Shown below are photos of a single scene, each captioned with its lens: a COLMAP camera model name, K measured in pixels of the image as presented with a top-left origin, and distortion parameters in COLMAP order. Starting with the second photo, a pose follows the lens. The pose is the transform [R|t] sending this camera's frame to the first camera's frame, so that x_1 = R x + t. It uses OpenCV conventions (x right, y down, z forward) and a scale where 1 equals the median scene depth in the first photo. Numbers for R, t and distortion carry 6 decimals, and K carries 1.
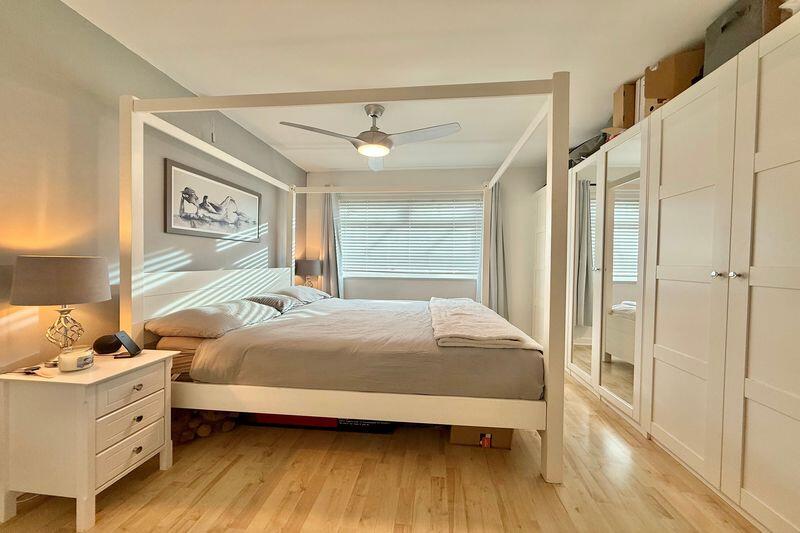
lens RADIAL K [[317.3, 0, 399.0], [0, 317.3, 265.2], [0, 0, 1]] dist [0.000260, -0.000677]
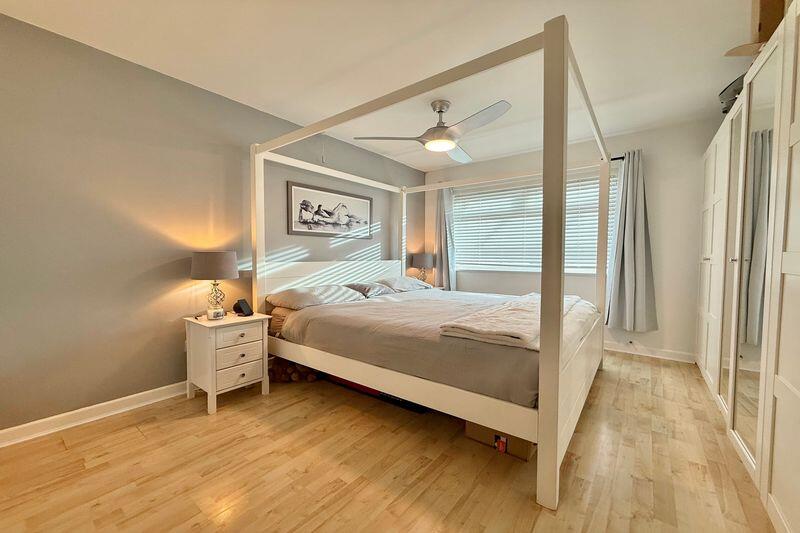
lens RADIAL K [[317.3, 0, 396.6], [0, 317.3, 267.2], [0, 0, 1]] dist [0.000260, -0.000677]
pose [[0.855200, 0.010498, -0.518191, 0.480822], [0.000682, 0.999771, 0.021379, 0.016434], [0.518297, -0.018637, 0.854997, 0.057448]]
